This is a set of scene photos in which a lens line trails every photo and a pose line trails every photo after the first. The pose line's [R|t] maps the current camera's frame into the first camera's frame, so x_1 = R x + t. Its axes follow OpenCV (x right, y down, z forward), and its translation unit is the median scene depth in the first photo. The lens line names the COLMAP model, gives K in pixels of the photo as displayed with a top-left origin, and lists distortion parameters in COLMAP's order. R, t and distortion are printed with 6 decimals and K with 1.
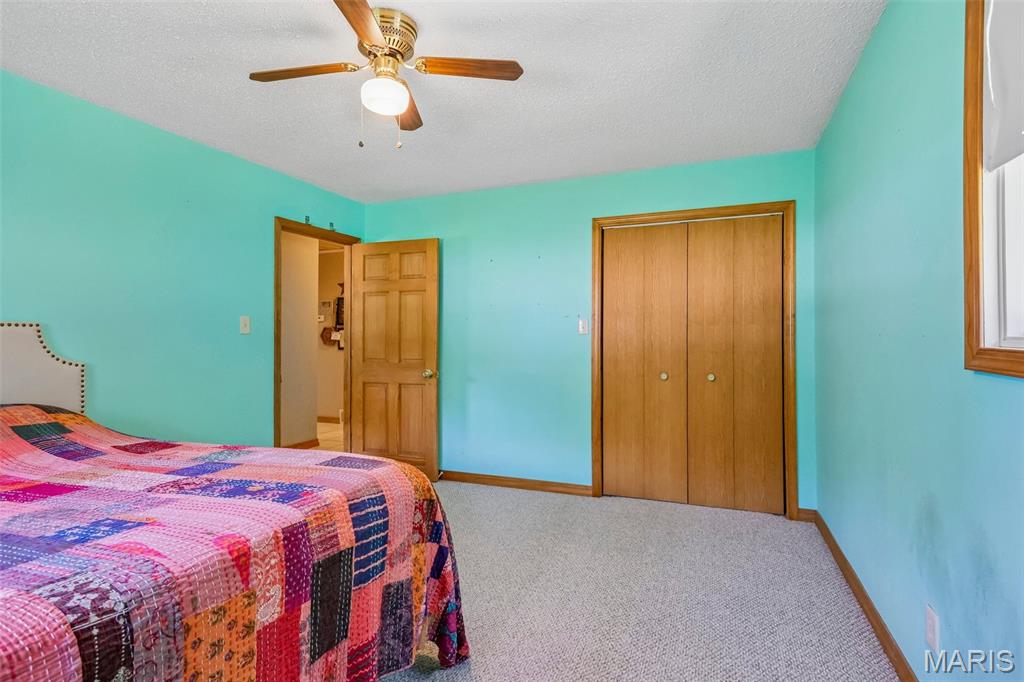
lens RADIAL K [[529.4, 0, 517.4], [0, 529.4, 339.5], [0, 0, 1]] dist [-0.002057, -0.000197]
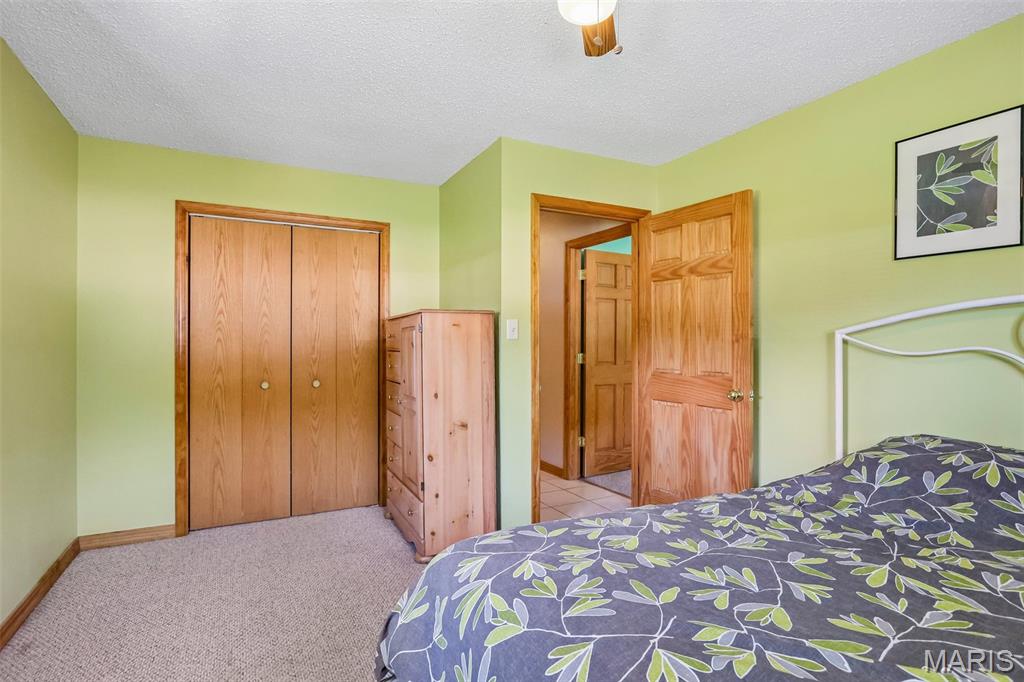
lens RADIAL K [[529.4, 0, 517.4], [0, 529.4, 339.5], [0, 0, 1]] dist [-0.002057, -0.000197]
pose [[0.651905, 0.011065, 0.758220, -0.696226], [-0.000827, 0.999903, -0.013881, 0.004562], [-0.758300, 0.008422, 0.651851, 0.263648]]
